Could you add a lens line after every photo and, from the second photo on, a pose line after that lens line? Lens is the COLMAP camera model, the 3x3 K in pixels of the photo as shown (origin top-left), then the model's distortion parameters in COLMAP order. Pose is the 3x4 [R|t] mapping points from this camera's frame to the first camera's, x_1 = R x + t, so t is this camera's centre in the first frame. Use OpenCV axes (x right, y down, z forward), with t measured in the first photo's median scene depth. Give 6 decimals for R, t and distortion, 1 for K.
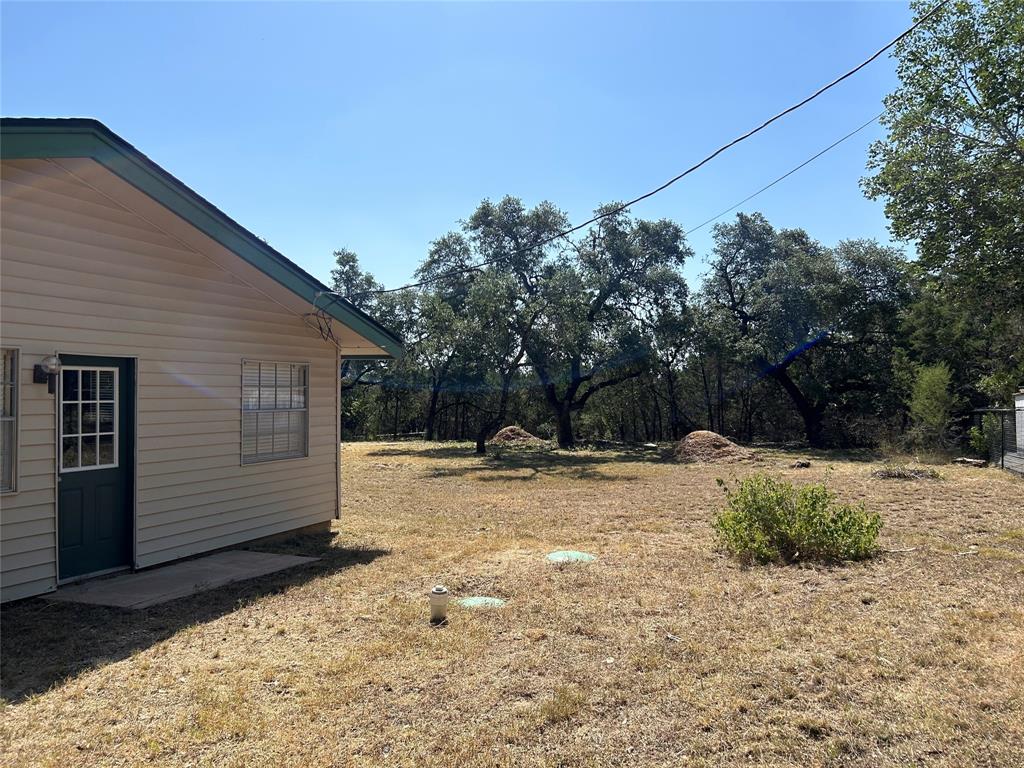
lens RADIAL K [[770.7, 0, 494.7], [0, 770.7, 388.5], [0, 0, 1]] dist [0.045448, -0.058641]
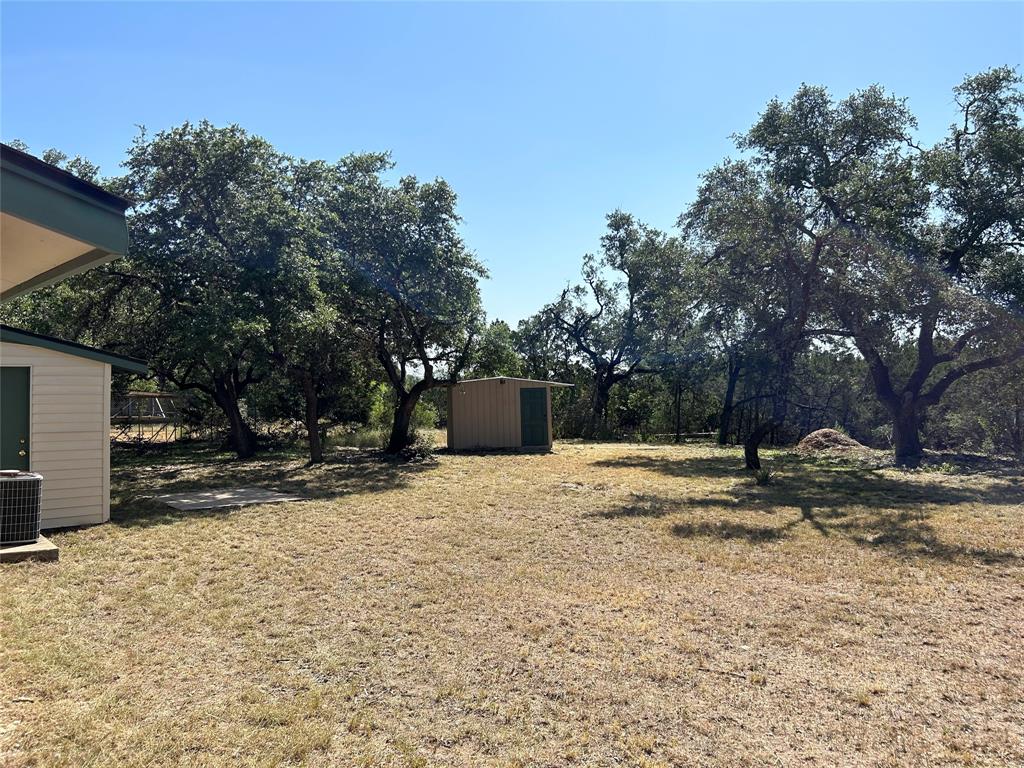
lens RADIAL K [[770.7, 0, 493.9], [0, 770.7, 390.8], [0, 0, 1]] dist [0.045448, -0.058641]
pose [[0.902050, 0.001922, -0.431628, 0.059218], [0.003089, 0.999936, 0.010908, 0.006035], [0.431621, -0.011173, 0.901986, 0.251361]]
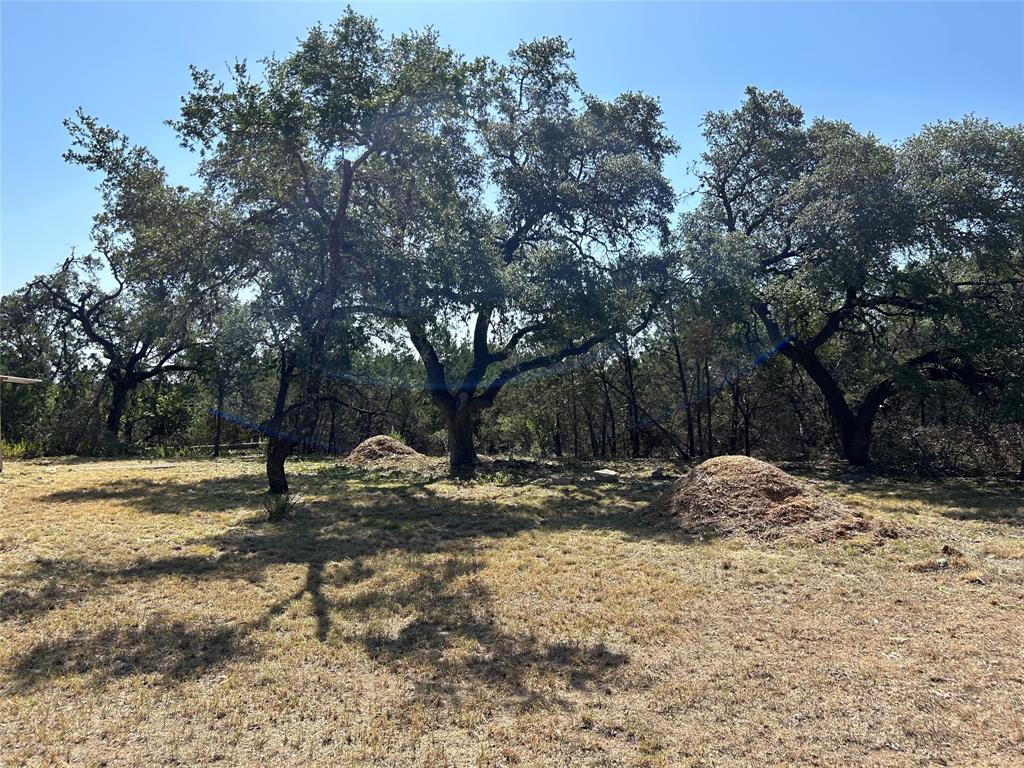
lens RADIAL K [[770.7, 0, 513.6], [0, 770.7, 388.4], [0, 0, 1]] dist [0.045448, -0.058641]
pose [[0.994452, 0.009373, 0.104778, 0.068679], [-0.009178, 0.999955, -0.002343, 0.012750], [-0.104795, 0.001369, 0.994493, 0.410945]]
